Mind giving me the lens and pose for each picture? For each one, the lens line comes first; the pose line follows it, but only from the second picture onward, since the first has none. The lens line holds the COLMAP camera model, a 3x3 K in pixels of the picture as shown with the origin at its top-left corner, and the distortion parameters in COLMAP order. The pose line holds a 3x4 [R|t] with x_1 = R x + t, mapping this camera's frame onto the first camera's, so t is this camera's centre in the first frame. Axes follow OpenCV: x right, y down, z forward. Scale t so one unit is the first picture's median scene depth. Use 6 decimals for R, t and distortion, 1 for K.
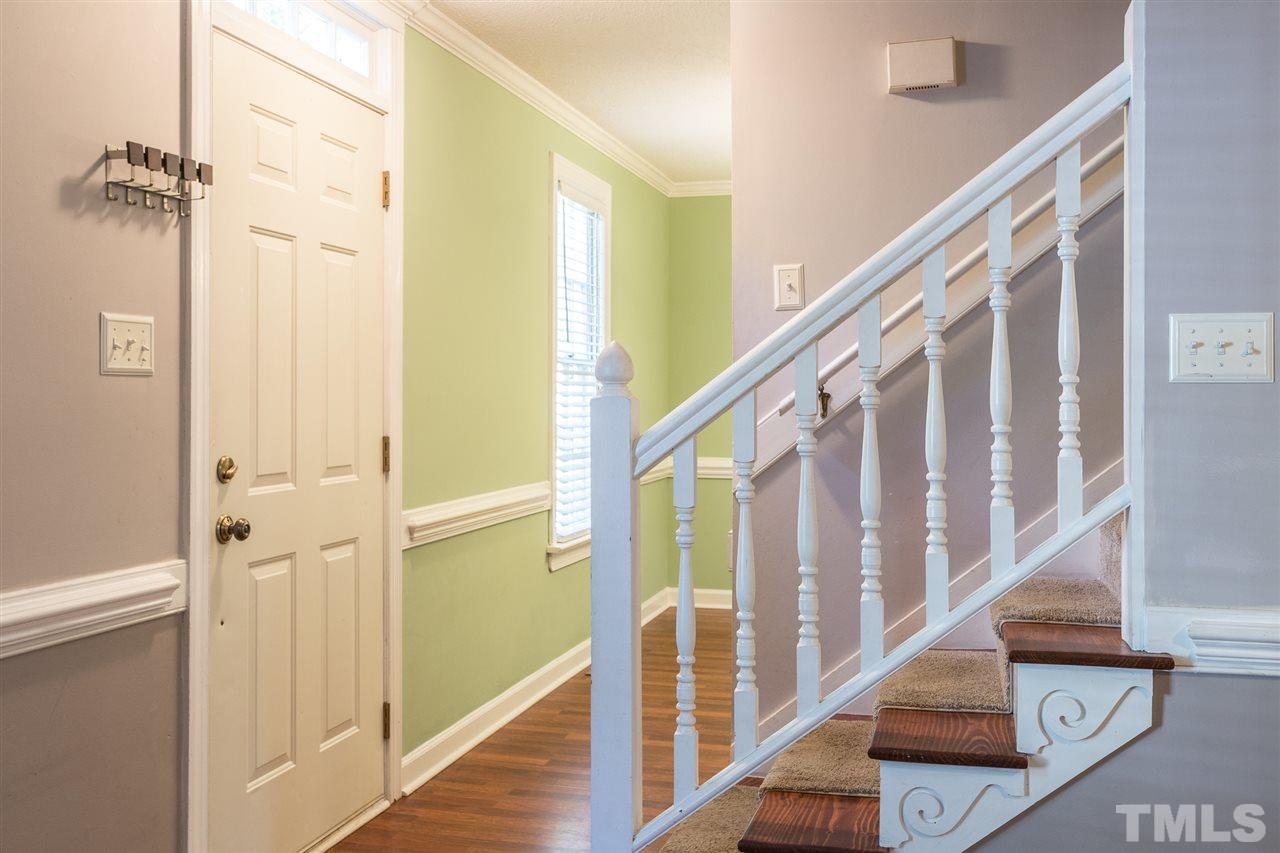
lens RADIAL K [[1235.2, 0, 629.8], [0, 1235.2, 372.3], [0, 0, 1]] dist [0.000562, 0.000000]
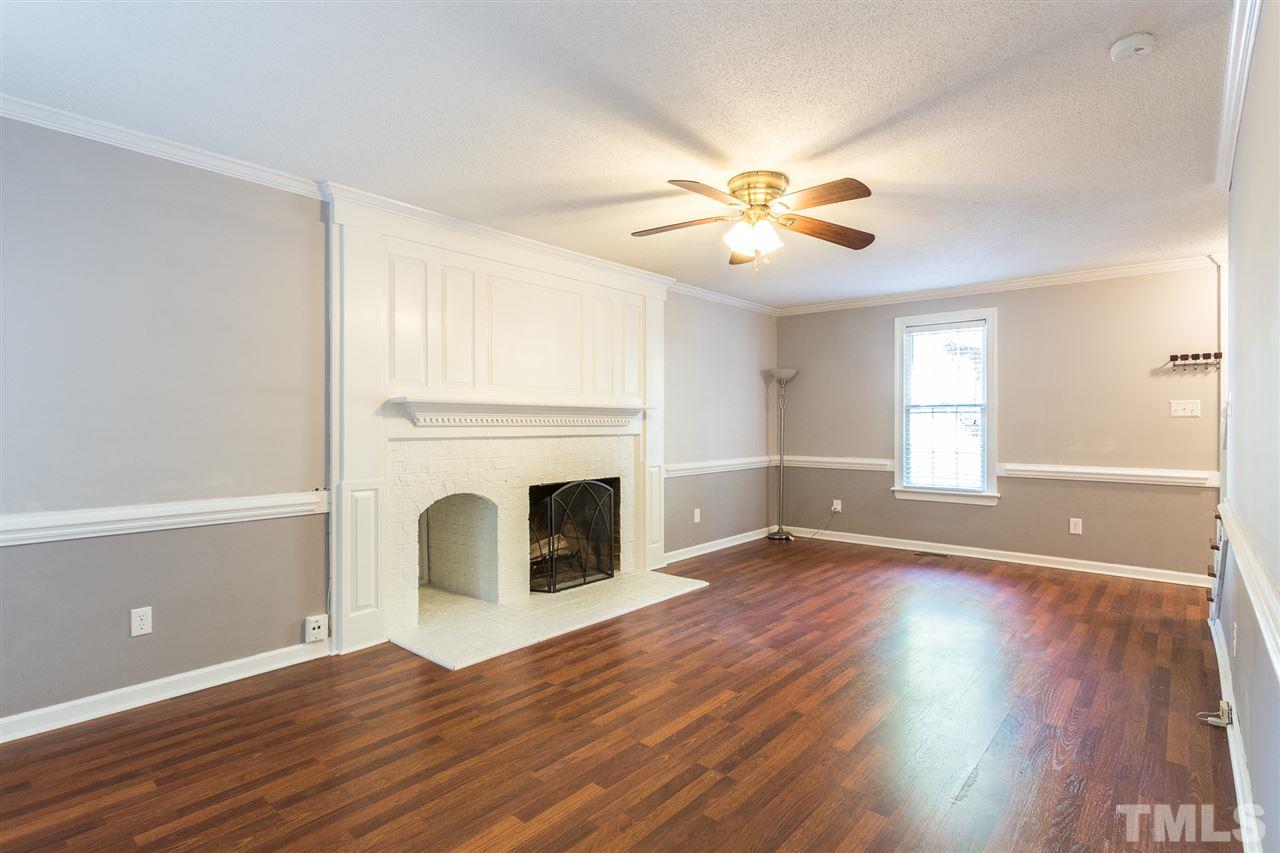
lens RADIAL K [[626.4, 0, 640.7], [0, 626.4, 422.1], [0, 0, 1]] dist [0.003527, 0.001033]
pose [[-0.438879, -0.003348, -0.898540, 1.914429], [0.011969, 0.999883, -0.009571, 0.015542], [0.898467, -0.014955, -0.438787, 0.358173]]
